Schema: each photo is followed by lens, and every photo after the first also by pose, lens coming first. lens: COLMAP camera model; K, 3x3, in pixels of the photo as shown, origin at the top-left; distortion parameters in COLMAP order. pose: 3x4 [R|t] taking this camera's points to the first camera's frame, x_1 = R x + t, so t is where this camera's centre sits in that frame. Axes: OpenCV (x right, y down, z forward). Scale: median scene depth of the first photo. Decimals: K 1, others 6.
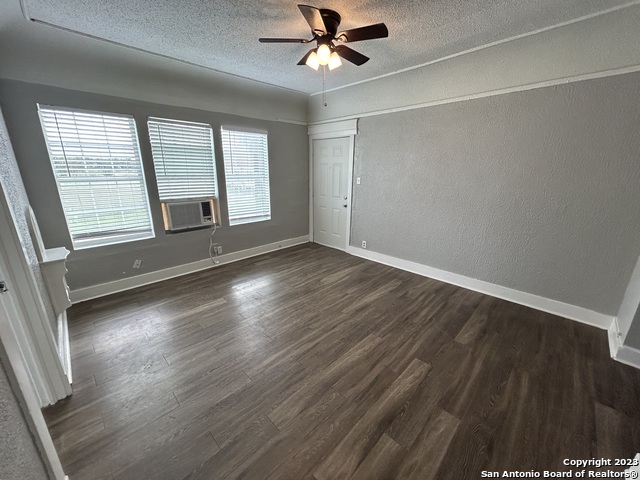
lens RADIAL K [[256.2, 0, 319.6], [0, 256.2, 238.7], [0, 0, 1]] dist [-0.000642, -0.000182]
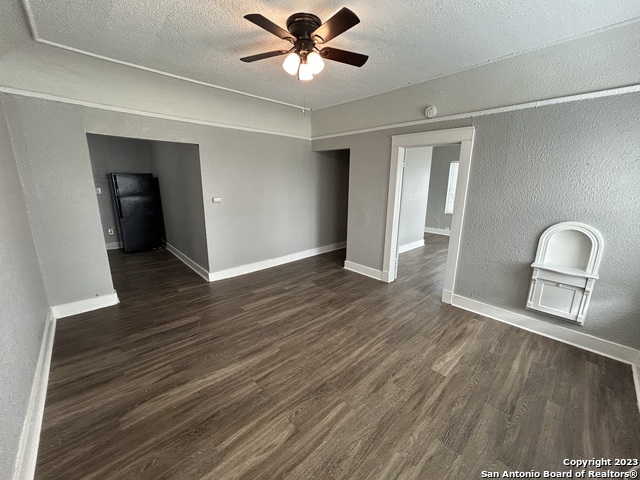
lens RADIAL K [[256.2, 0, 319.2], [0, 256.2, 240.0], [0, 0, 1]] dist [-0.000642, -0.000182]
pose [[-0.999246, -0.024970, 0.029742, -0.060505], [-0.007634, 0.877239, 0.479994, -0.446436], [-0.038076, 0.479405, -0.876768, 1.572126]]
